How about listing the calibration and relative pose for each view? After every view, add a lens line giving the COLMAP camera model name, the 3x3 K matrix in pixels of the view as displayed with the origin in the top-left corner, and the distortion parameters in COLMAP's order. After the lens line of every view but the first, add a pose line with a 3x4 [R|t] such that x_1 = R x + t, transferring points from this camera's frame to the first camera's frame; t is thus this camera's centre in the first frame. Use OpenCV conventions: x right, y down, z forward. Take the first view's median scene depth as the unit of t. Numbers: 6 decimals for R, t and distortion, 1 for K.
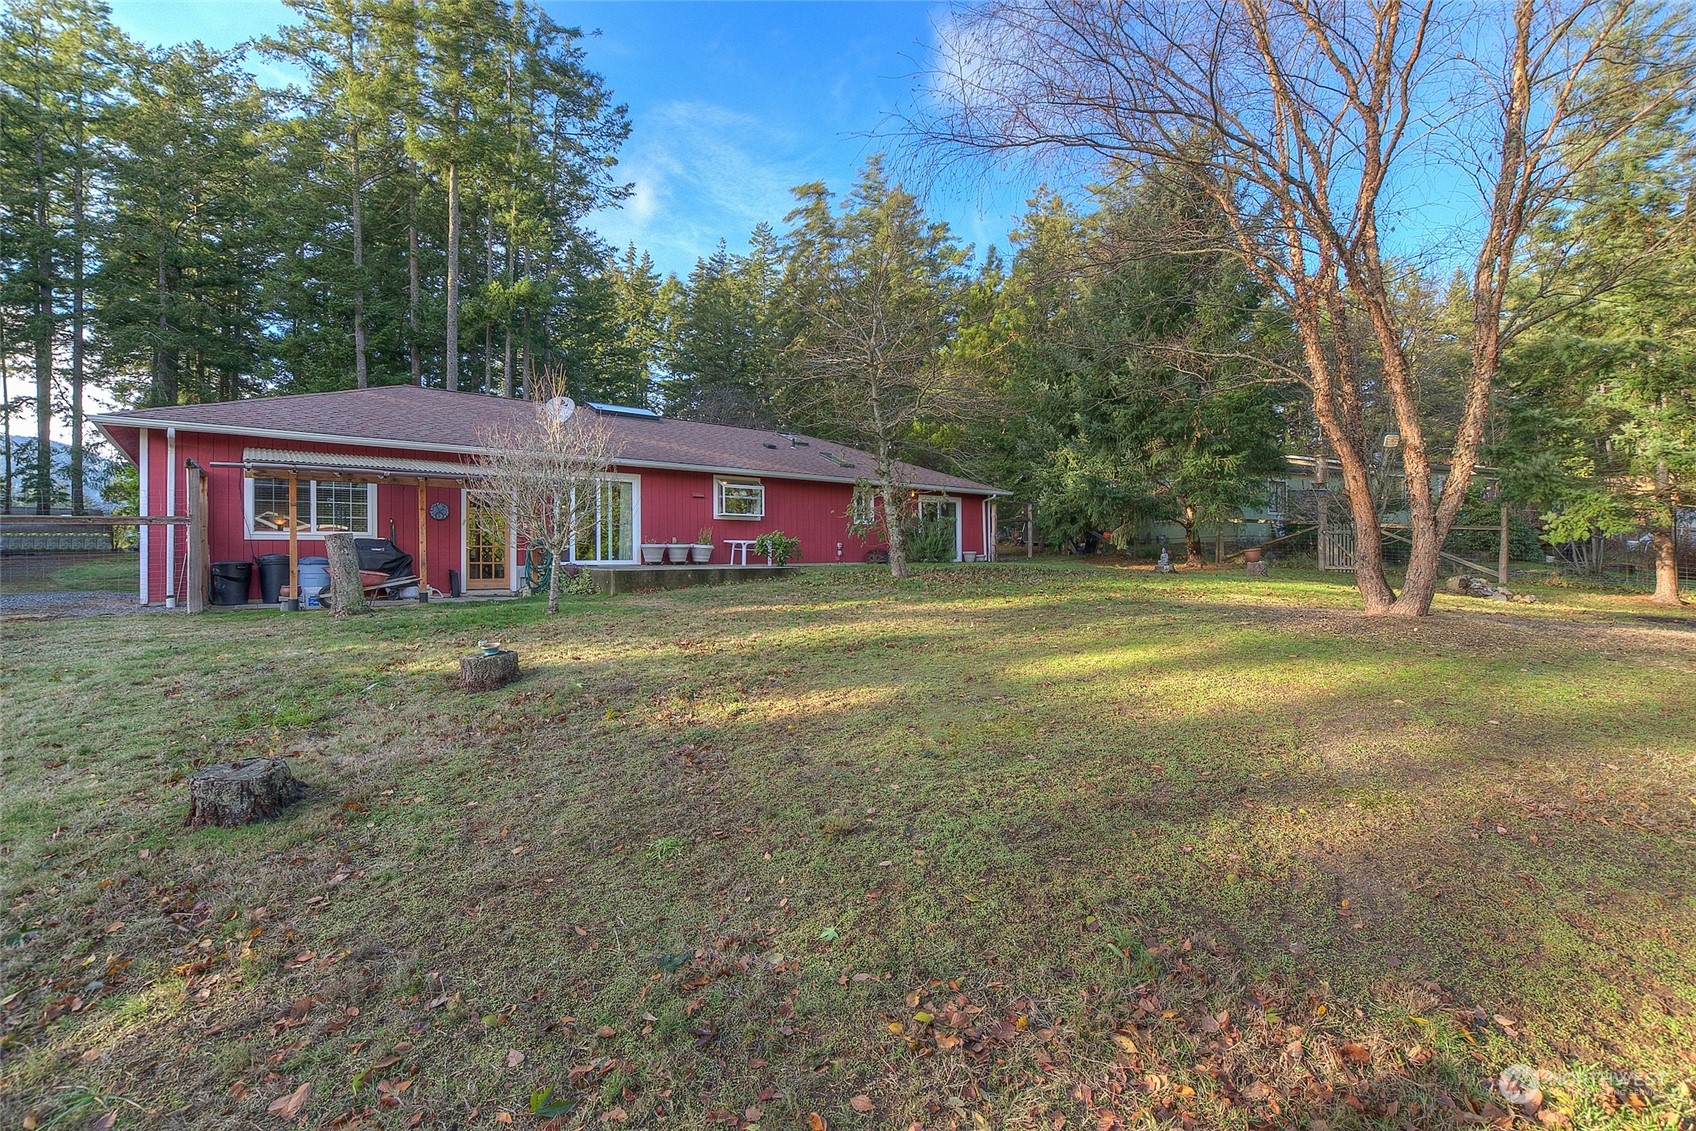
lens RADIAL K [[760.6, 0, 848.0], [0, 760.6, 546.1], [0, 0, 1]] dist [-0.033153, 0.011319]
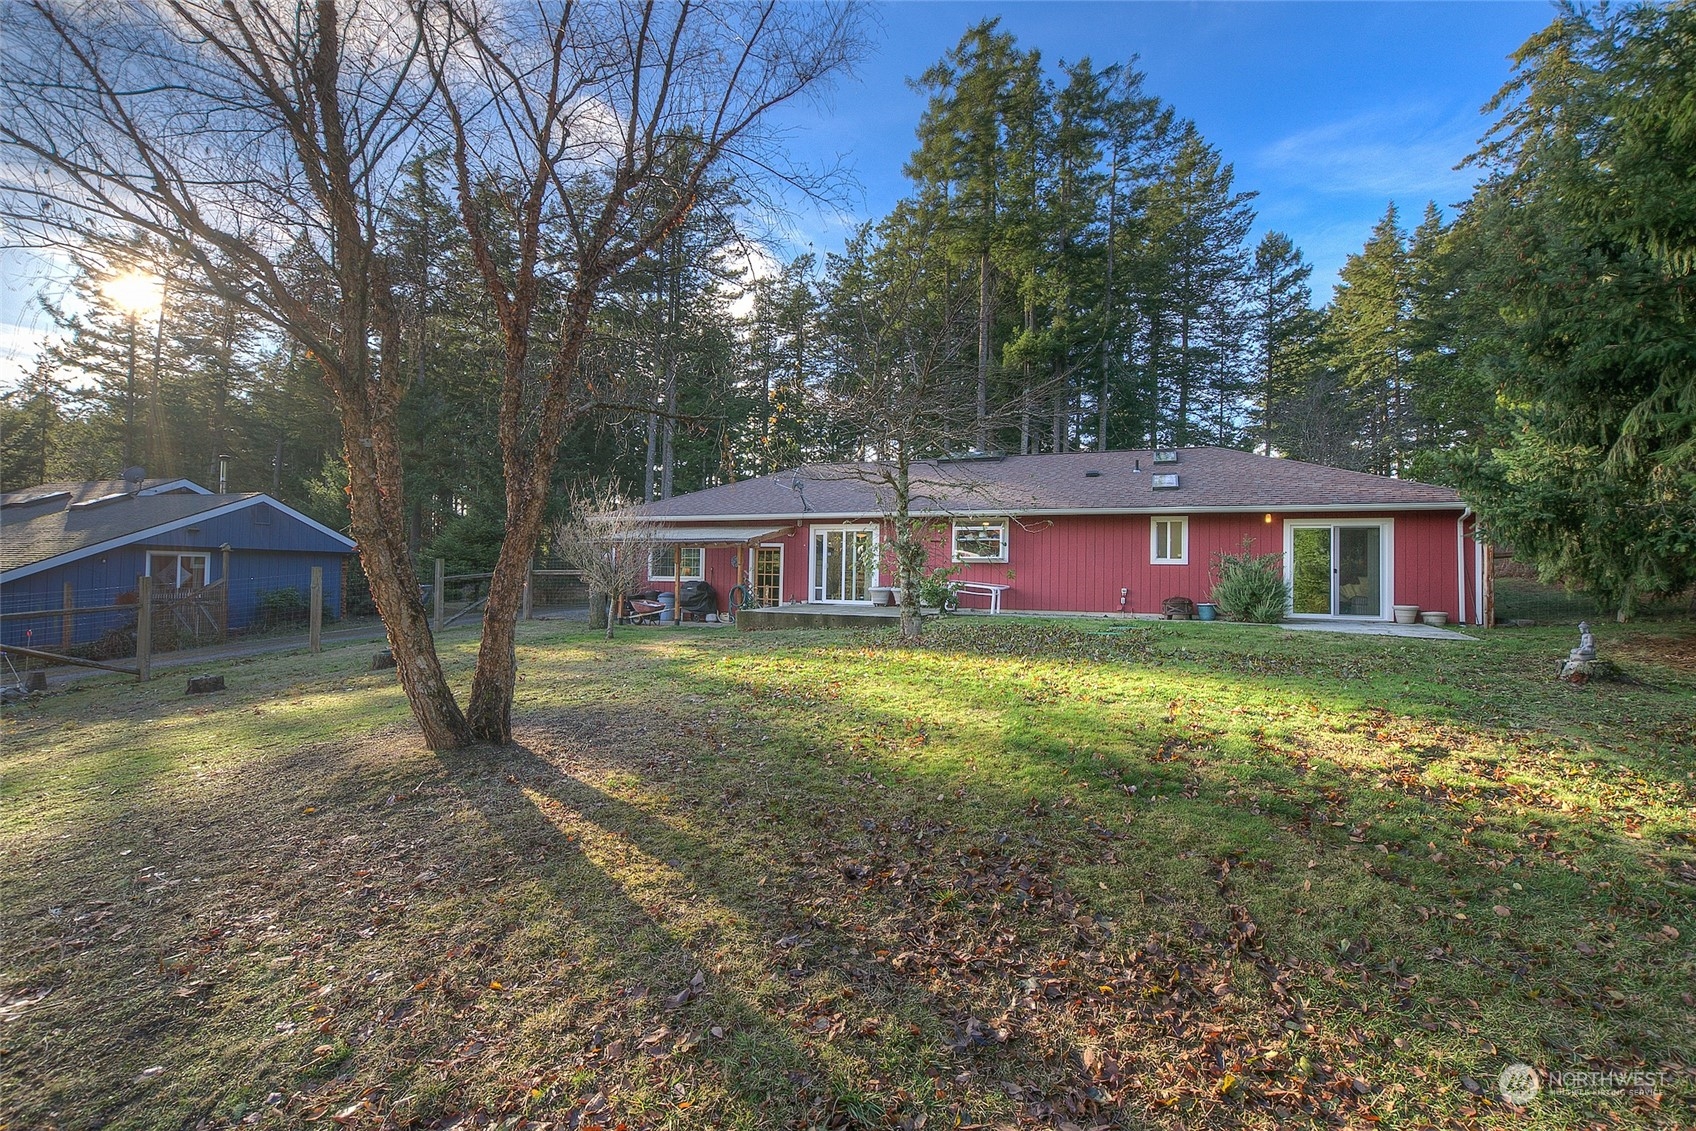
lens RADIAL K [[760.6, 0, 848.0], [0, 760.6, 546.1], [0, 0, 1]] dist [-0.033153, 0.011319]
pose [[0.421003, -0.020749, -0.906822, 0.531020], [-0.005712, 0.999658, -0.025525, -0.025056], [0.907041, 0.015926, 0.420740, 0.372898]]
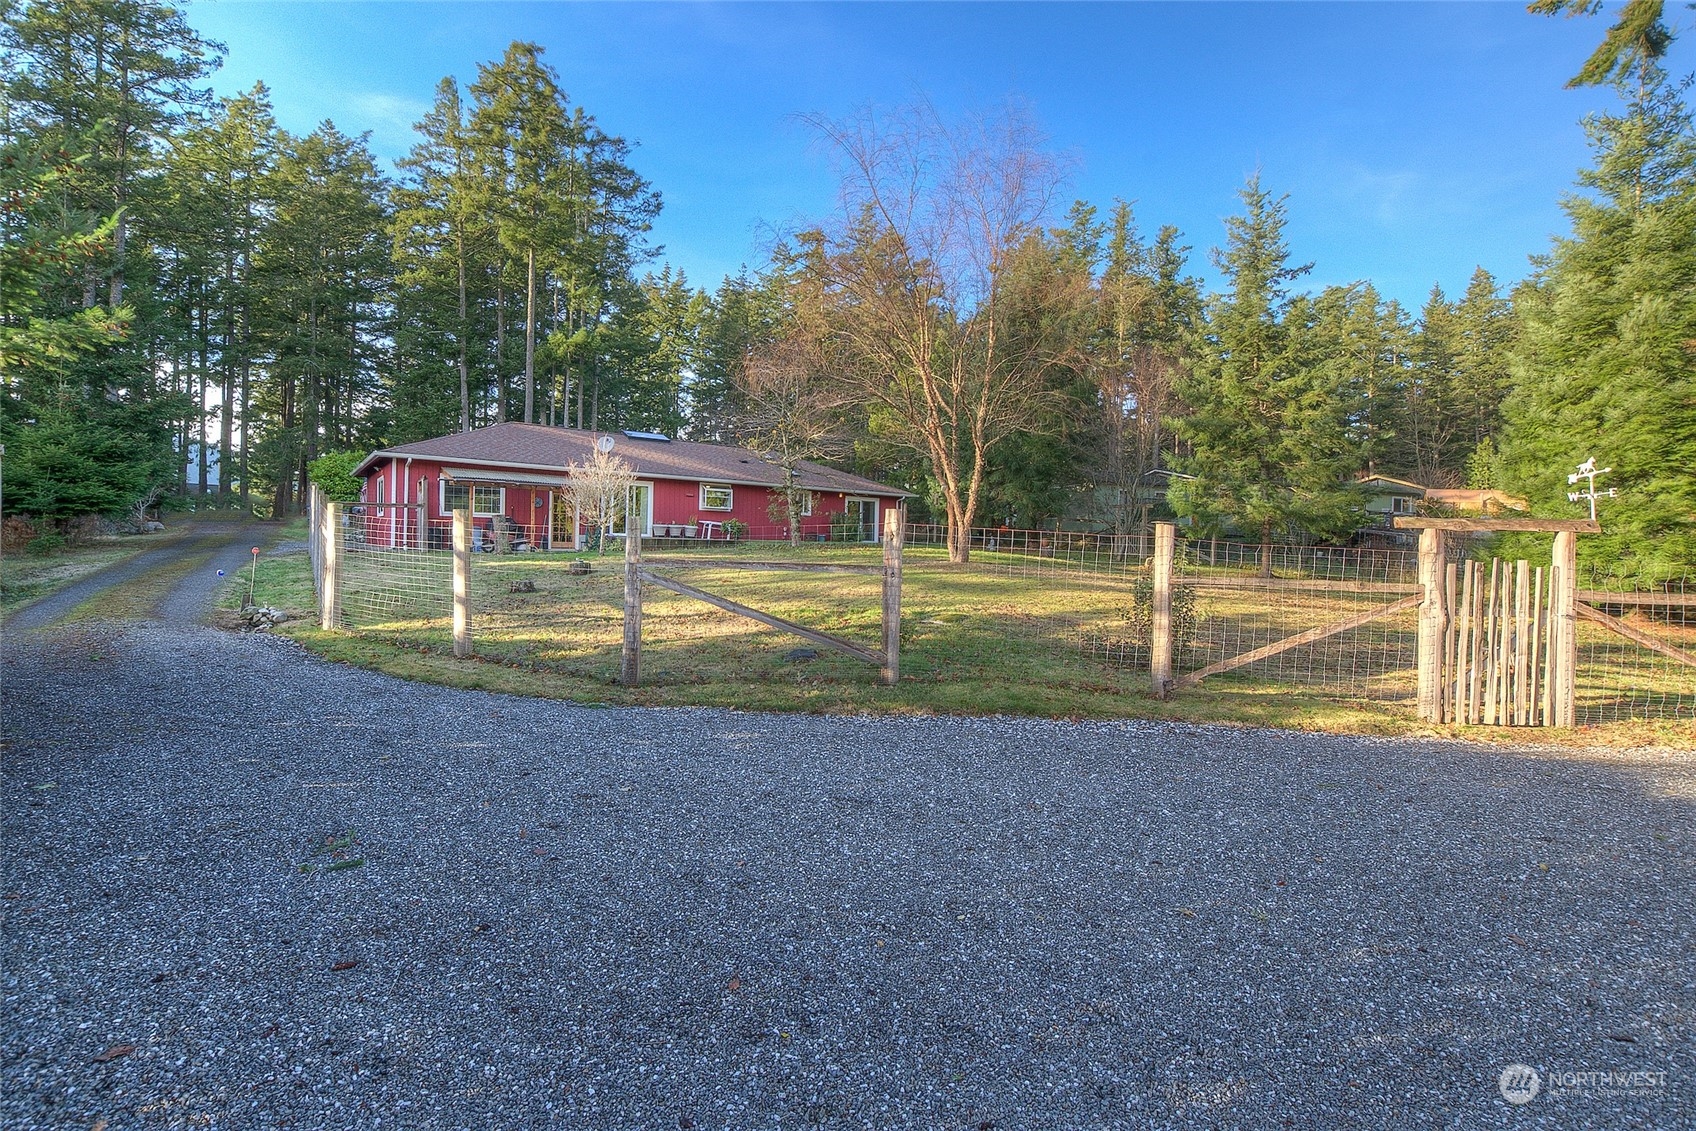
lens RADIAL K [[760.6, 0, 848.0], [0, 760.6, 546.1], [0, 0, 1]] dist [-0.033153, 0.011319]
pose [[0.998587, 0.028937, -0.044582, 0.166080], [-0.028161, 0.999442, 0.017937, 0.002130], [0.045076, -0.016656, 0.998845, -0.461836]]
